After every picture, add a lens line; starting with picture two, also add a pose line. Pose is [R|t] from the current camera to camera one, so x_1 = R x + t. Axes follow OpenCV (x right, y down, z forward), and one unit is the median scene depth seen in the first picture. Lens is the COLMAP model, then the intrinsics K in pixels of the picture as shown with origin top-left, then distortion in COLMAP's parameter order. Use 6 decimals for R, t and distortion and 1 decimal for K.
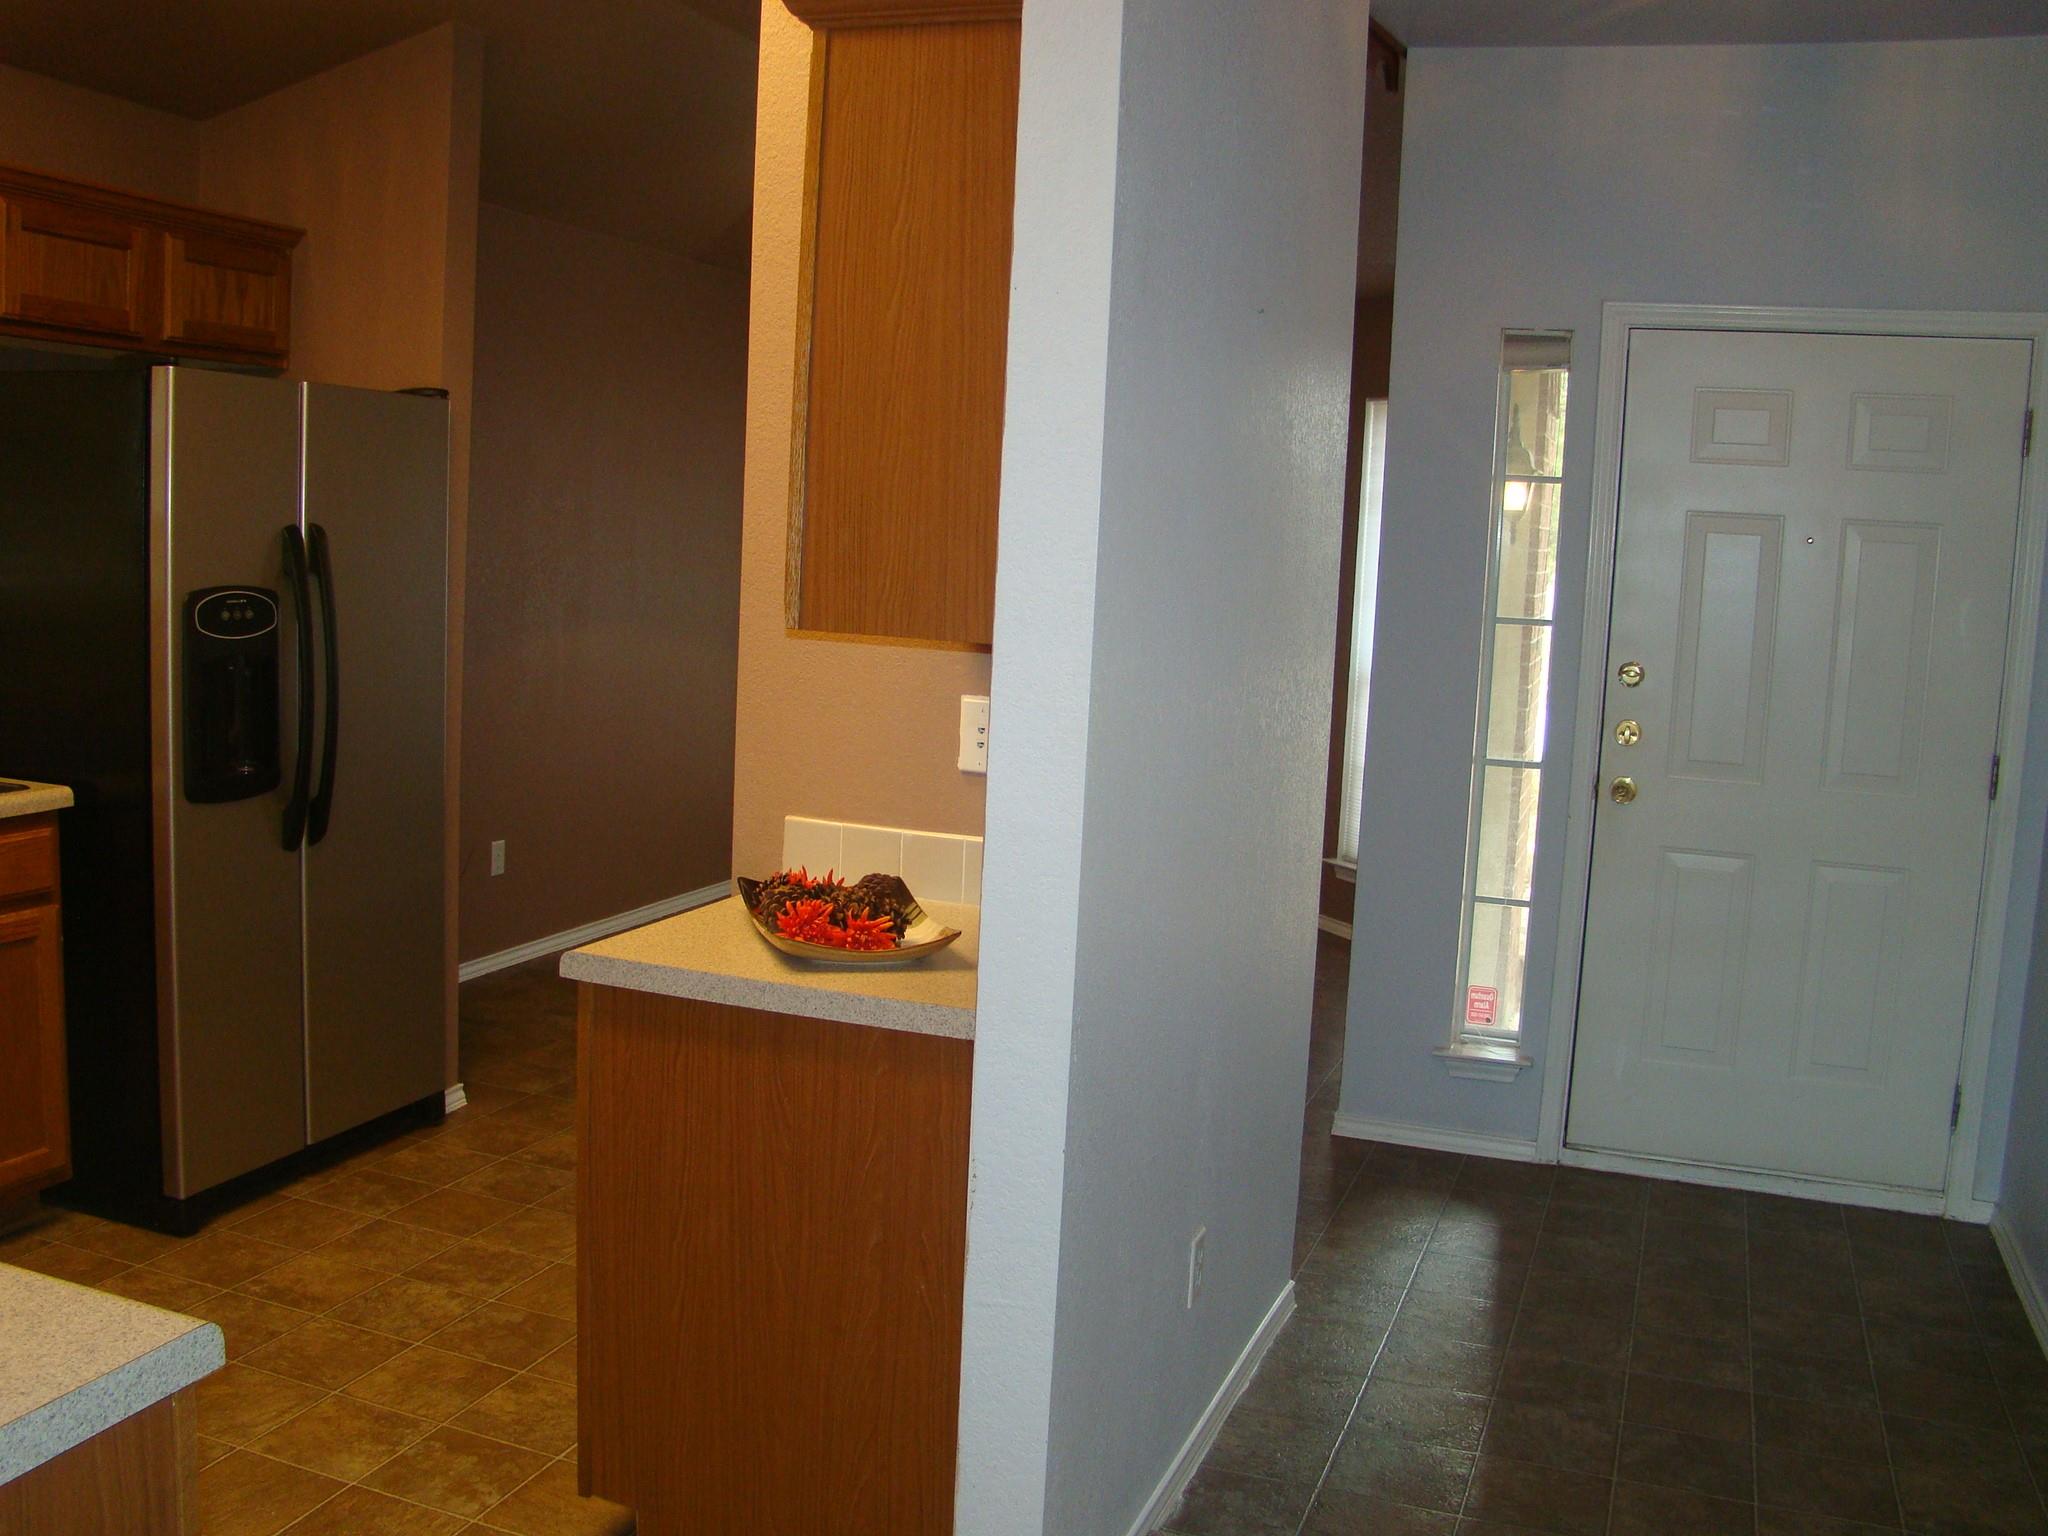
lens RADIAL K [[1872.1, 0, 1015.9], [0, 1872.1, 764.3], [0, 0, 1]] dist [-0.179639, 0.111955]
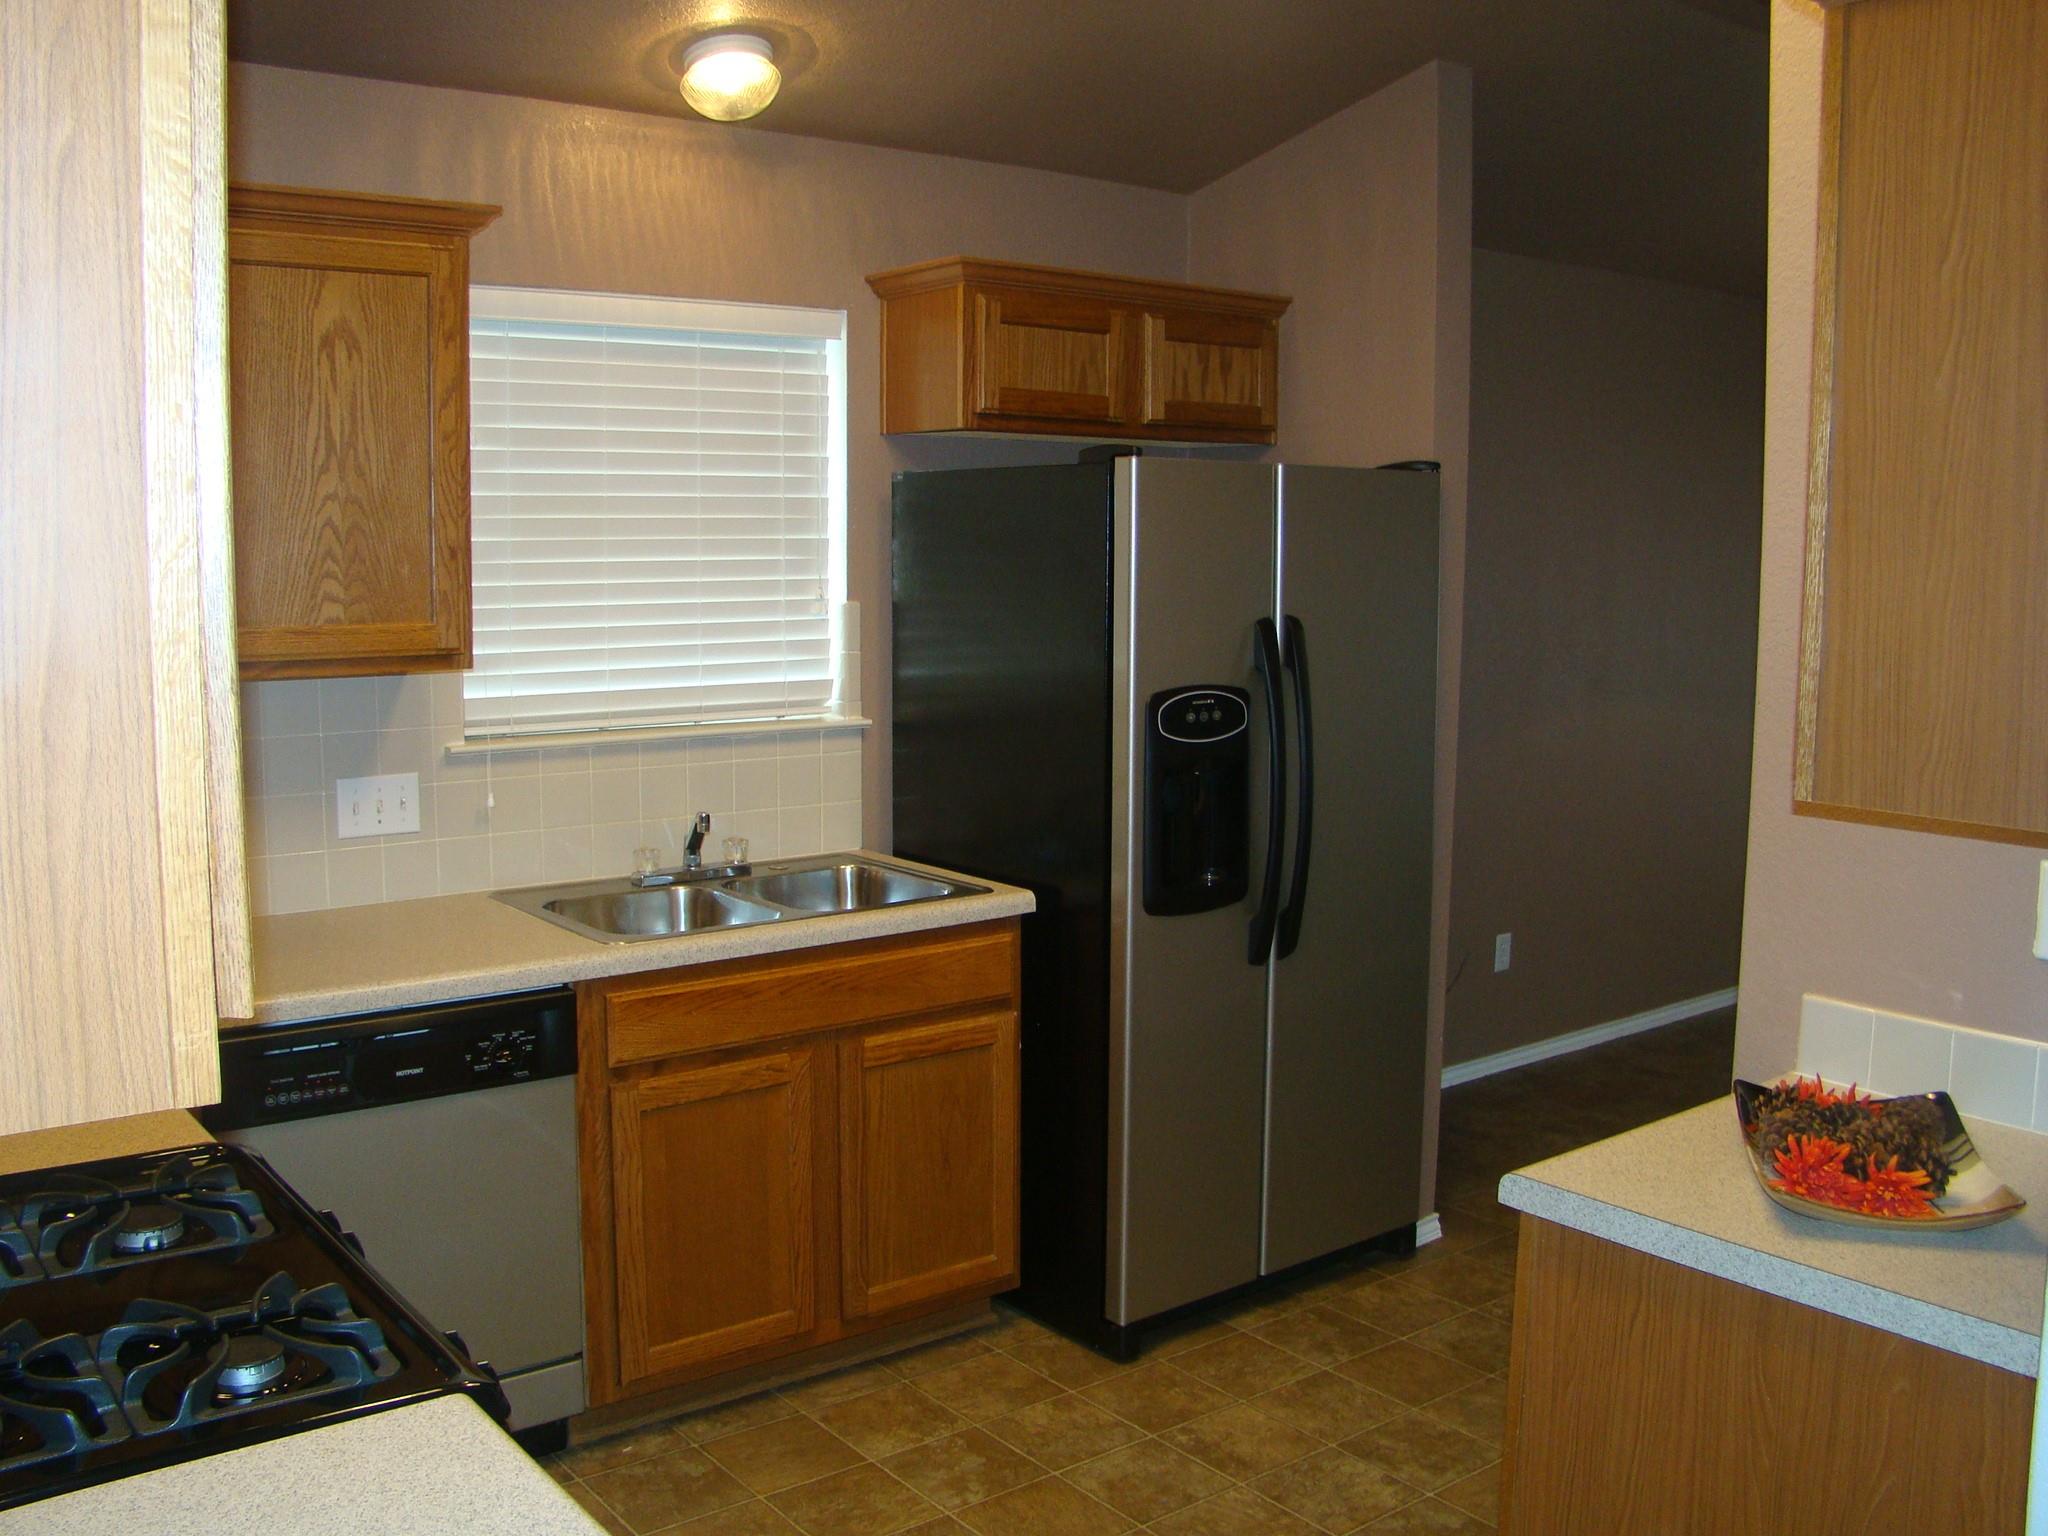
lens RADIAL K [[1872.1, 0, 1015.9], [0, 1872.1, 764.3], [0, 0, 1]] dist [-0.179639, 0.111955]
pose [[0.849946, 0.020894, -0.526456, -0.002015], [-0.030748, 0.999477, -0.009975, -0.045284], [0.525972, 0.024665, 0.850144, 0.128586]]
